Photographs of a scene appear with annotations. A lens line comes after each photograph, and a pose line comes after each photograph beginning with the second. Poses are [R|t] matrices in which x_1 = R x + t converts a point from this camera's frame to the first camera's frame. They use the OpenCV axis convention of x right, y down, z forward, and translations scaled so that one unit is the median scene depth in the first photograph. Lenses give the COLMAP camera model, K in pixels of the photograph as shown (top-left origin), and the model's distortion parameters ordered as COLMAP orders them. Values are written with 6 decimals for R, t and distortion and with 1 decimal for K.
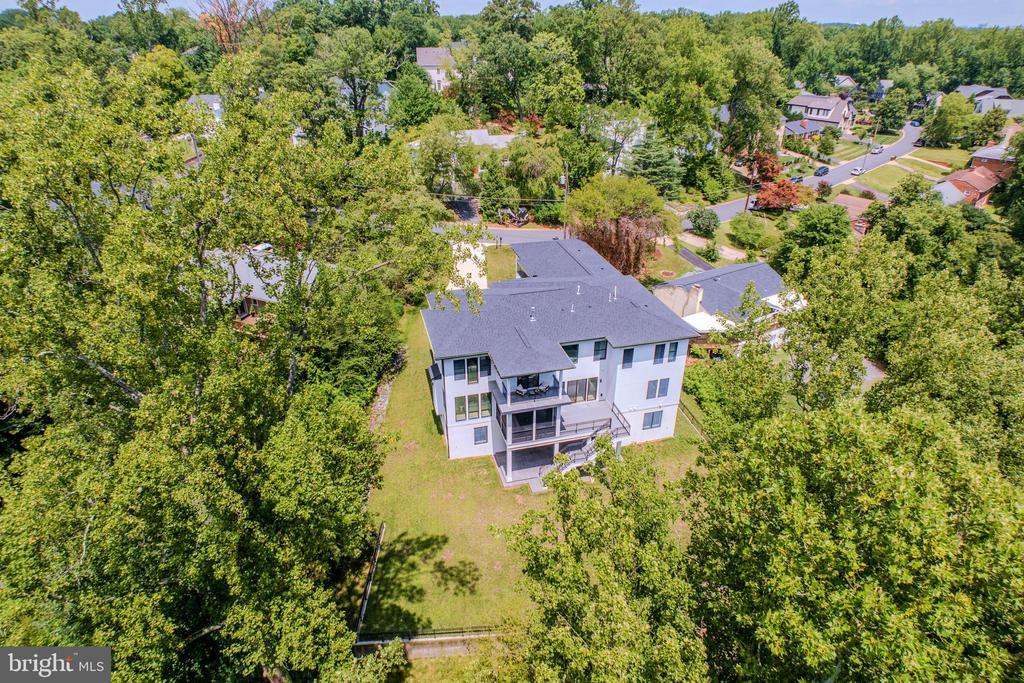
lens RADIAL K [[572.3, 0, 512.0], [0, 572.3, 341.5], [0, 0, 1]] dist [-0.064930, 0.022005]
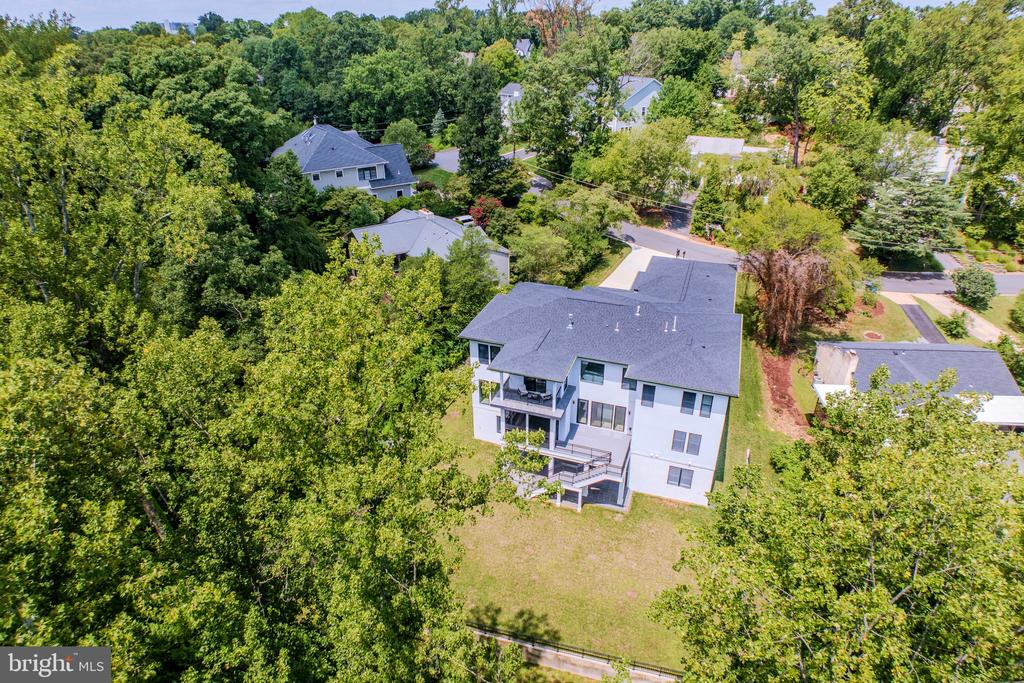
lens RADIAL K [[572.3, 0, 512.0], [0, 572.3, 341.5], [0, 0, 1]] dist [-0.064930, 0.022005]
pose [[0.832786, 0.265021, -0.486036, 0.427451], [-0.266098, 0.961520, 0.068351, -0.054200], [0.485448, 0.072412, 0.871262, 0.121680]]
